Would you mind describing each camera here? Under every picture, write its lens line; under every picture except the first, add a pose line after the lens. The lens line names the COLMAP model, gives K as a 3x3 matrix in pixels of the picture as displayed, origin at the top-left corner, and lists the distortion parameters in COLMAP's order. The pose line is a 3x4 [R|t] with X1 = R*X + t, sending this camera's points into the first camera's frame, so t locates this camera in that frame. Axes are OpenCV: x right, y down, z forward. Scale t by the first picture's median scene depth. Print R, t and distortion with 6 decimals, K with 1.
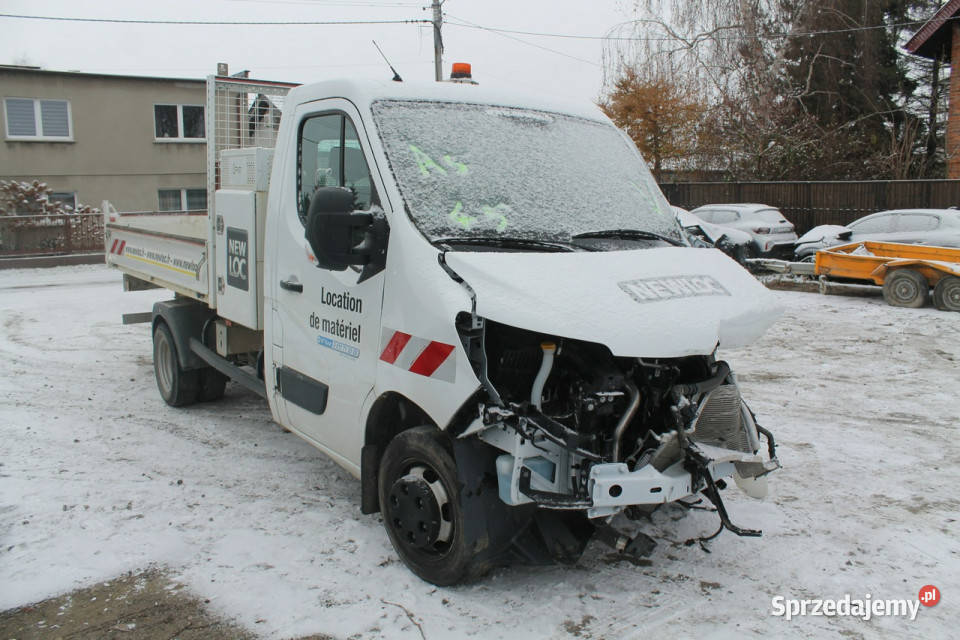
lens RADIAL K [[781.7, 0, 480.0], [0, 781.7, 320.0], [0, 0, 1]] dist [-0.191695, 0.197676]
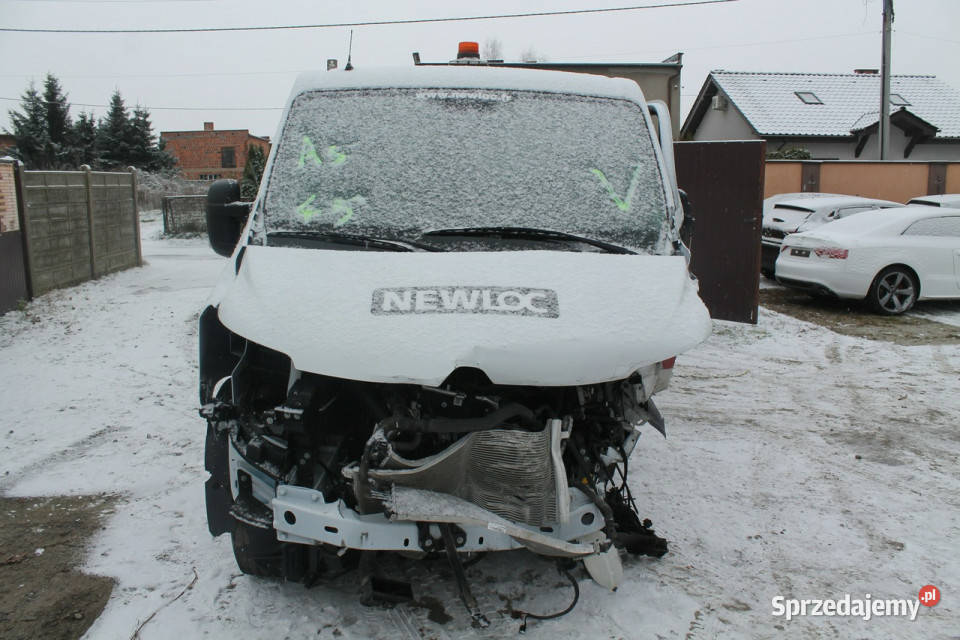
lens RADIAL K [[781.7, 0, 480.0], [0, 781.7, 320.0], [0, 0, 1]] dist [-0.191695, 0.197676]
pose [[0.831099, 0.101390, -0.546804, 0.688889], [-0.089457, 0.994809, 0.048492, -0.060307], [0.548883, 0.008613, 0.835855, 0.308070]]
